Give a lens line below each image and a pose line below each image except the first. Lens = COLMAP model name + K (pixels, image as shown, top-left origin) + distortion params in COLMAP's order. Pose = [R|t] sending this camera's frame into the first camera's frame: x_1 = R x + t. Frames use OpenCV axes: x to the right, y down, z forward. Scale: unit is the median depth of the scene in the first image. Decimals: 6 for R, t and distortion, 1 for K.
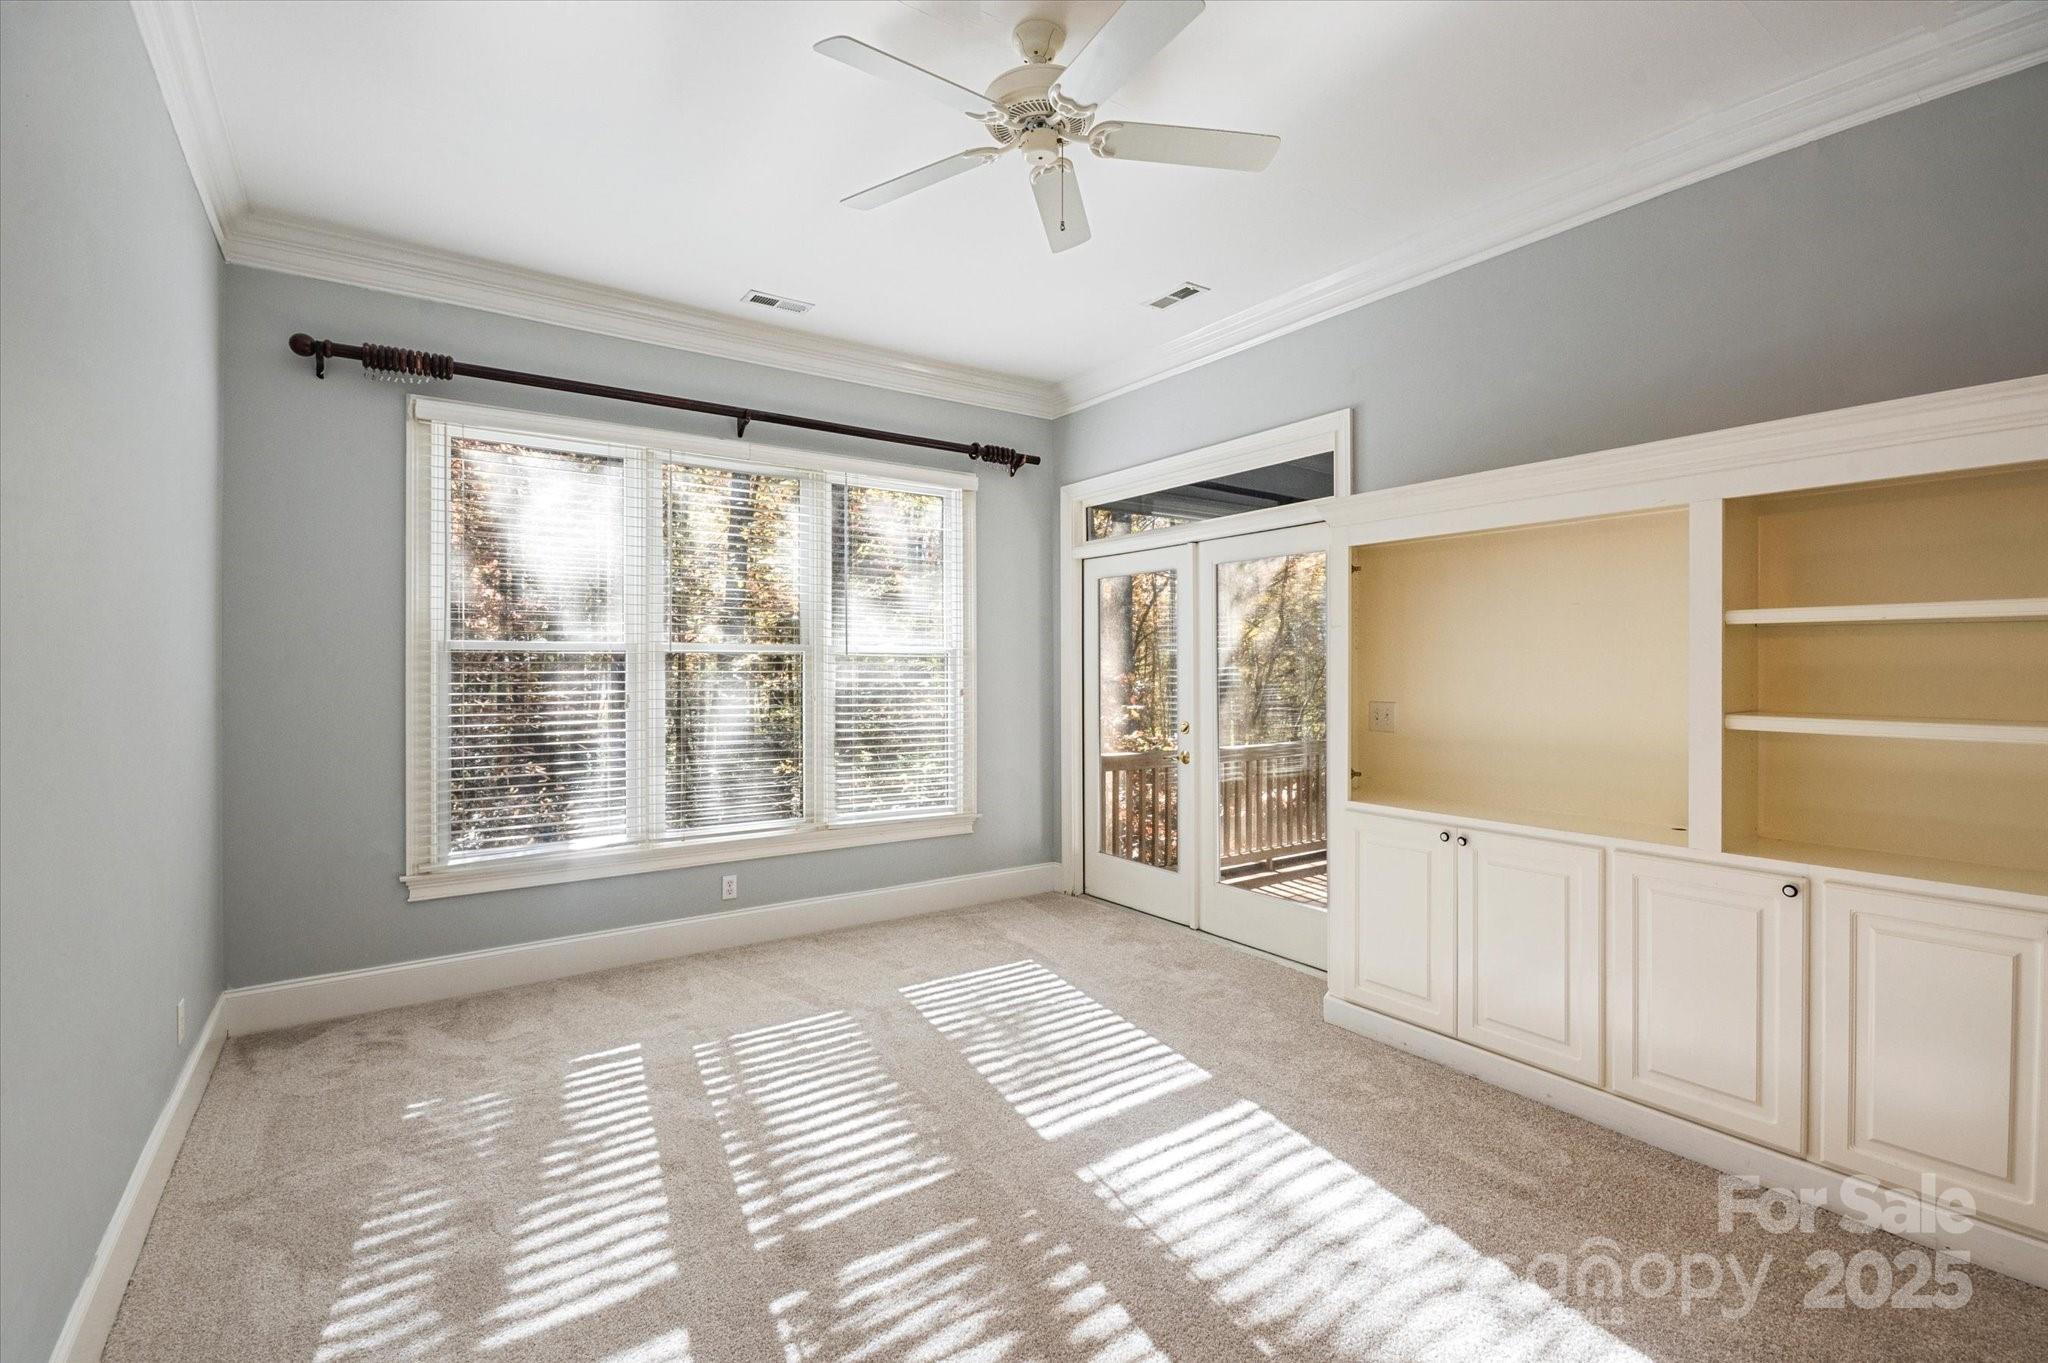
lens RADIAL K [[917.0, 0, 1029.6], [0, 917.0, 680.8], [0, 0, 1]] dist [-0.004124, -0.002483]
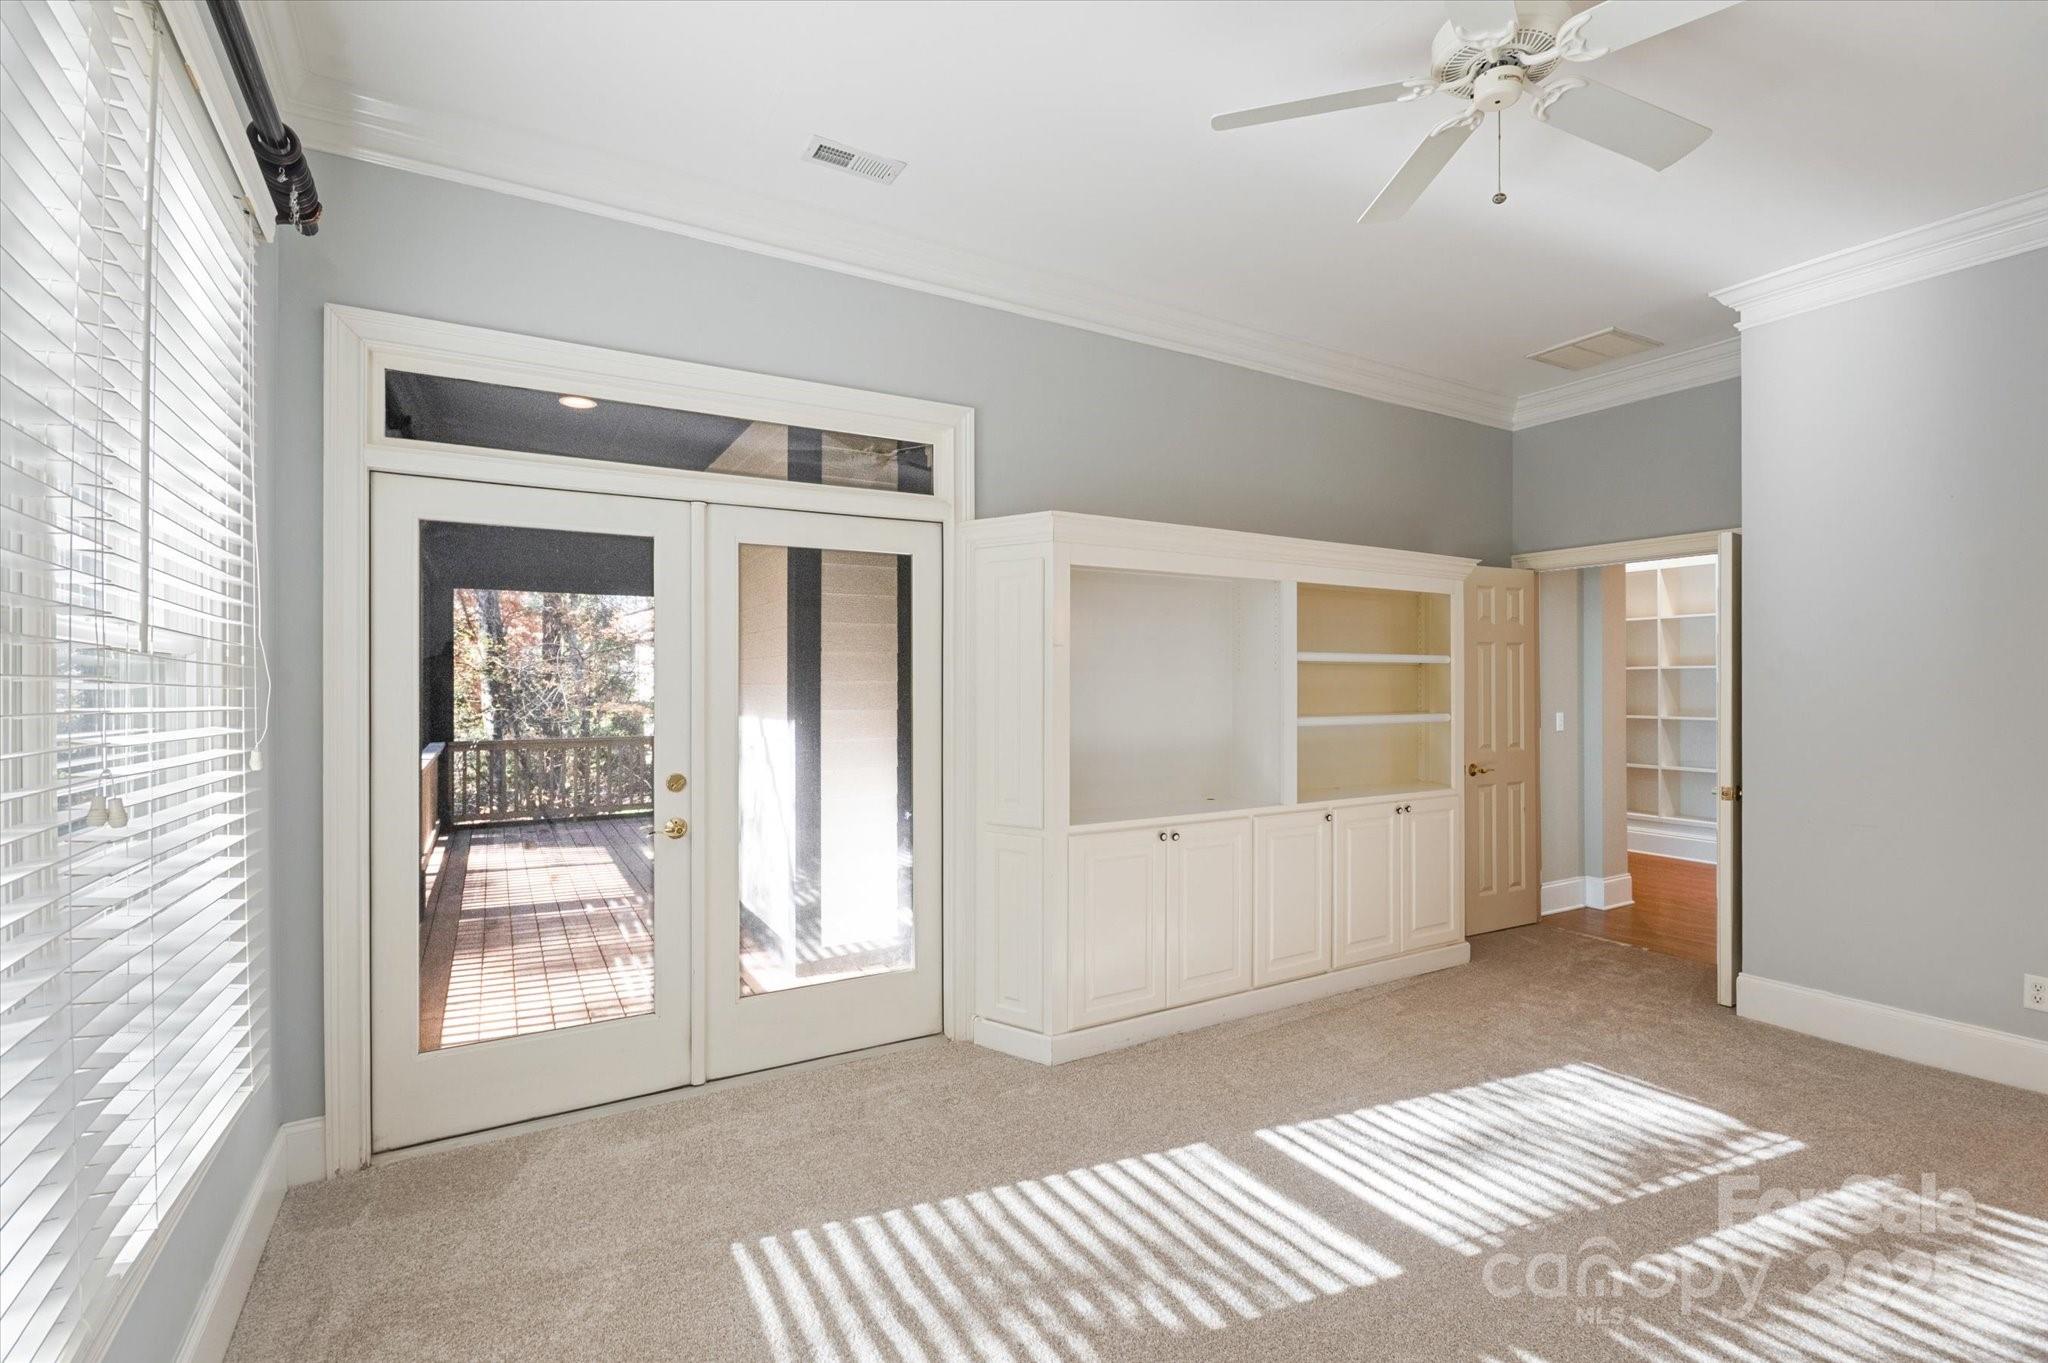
lens RADIAL K [[917.0, 0, 1031.2], [0, 917.0, 676.3], [0, 0, 1]] dist [-0.004124, -0.002483]
pose [[0.080699, 0.005370, 0.996724, -0.763994], [0.014977, 0.999866, -0.006599, -0.026425], [-0.996626, 0.015461, 0.080607, 1.166544]]
